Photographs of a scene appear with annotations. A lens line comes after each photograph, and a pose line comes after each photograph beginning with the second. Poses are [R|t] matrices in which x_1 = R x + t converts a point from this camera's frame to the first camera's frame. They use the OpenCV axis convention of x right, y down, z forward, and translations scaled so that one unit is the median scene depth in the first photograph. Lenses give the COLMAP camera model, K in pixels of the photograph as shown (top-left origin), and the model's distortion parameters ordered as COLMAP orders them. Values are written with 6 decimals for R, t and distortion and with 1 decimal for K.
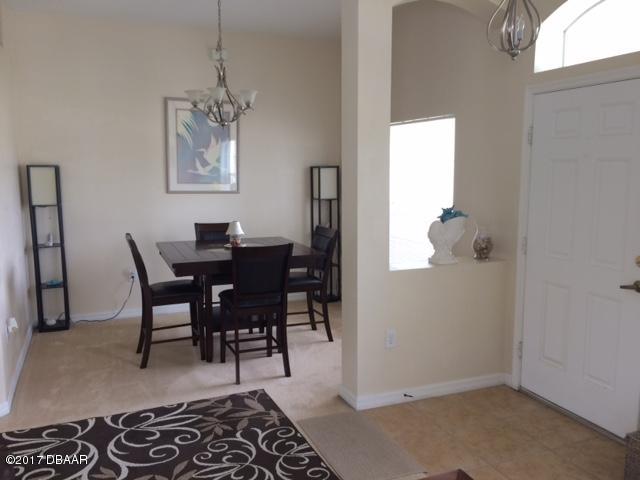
lens RADIAL K [[540.8, 0, 320.0], [0, 540.8, 240.0], [0, 0, 1]] dist [-0.004715, -0.007261]
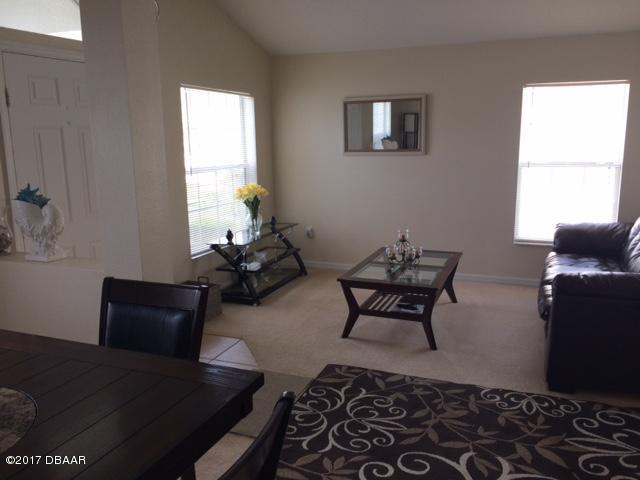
lens RADIAL K [[540.8, 0, 320.0], [0, 540.8, 240.0], [0, 0, 1]] dist [-0.004715, -0.007261]
pose [[-0.704315, -0.122039, 0.699319, -0.432590], [0.112542, 0.953458, 0.279736, -0.116536], [-0.700910, 0.275725, -0.657800, 0.919216]]
